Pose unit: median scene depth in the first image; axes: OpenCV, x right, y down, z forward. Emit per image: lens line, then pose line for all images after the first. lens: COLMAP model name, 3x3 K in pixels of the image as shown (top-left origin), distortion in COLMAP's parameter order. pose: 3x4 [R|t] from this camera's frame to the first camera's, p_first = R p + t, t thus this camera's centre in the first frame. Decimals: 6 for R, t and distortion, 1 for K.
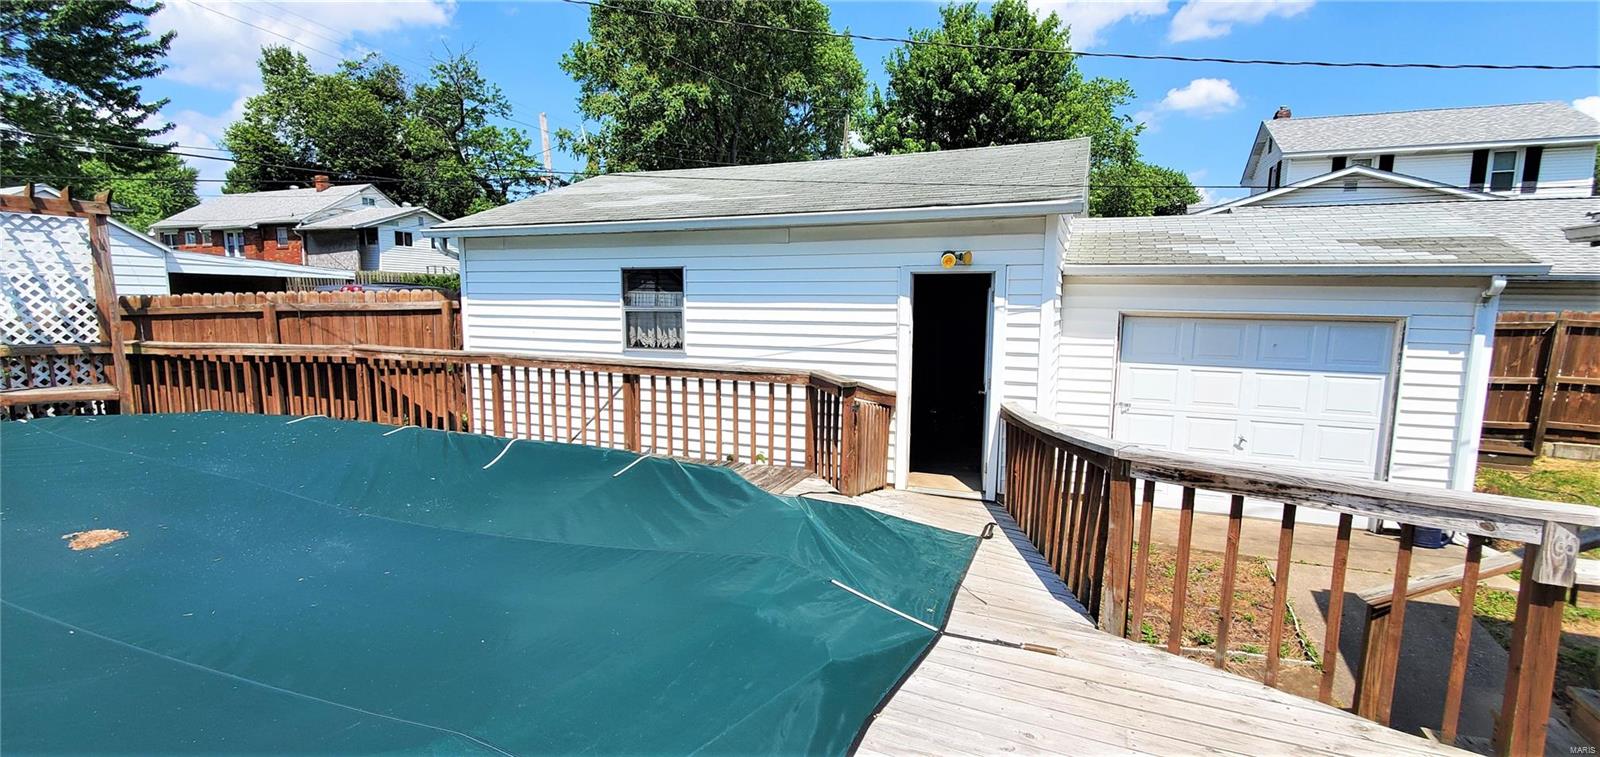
lens RADIAL K [[696.1, 0, 798.6], [0, 696.1, 401.6], [0, 0, 1]] dist [-0.001075, -0.000464]
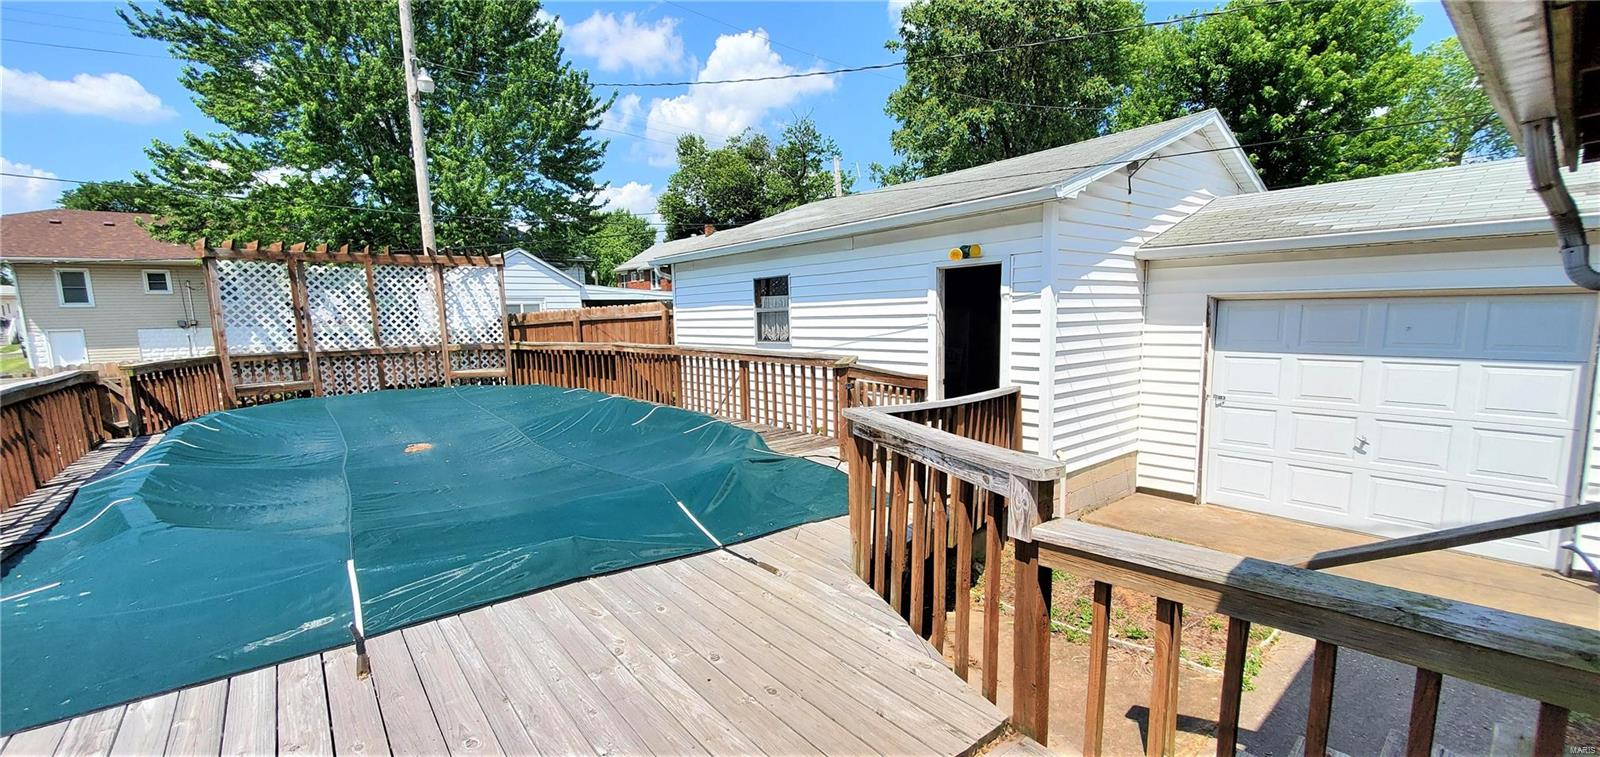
lens RADIAL K [[631.7, 0, 800.7], [0, 631.7, 395.8], [0, 0, 1]] dist [0.000678, -0.000111]
pose [[0.885198, 0.029483, -0.464279, 0.315721], [-0.034124, 0.999416, -0.001596, 0.019118], [0.463961, 0.017256, 0.885687, 0.010968]]
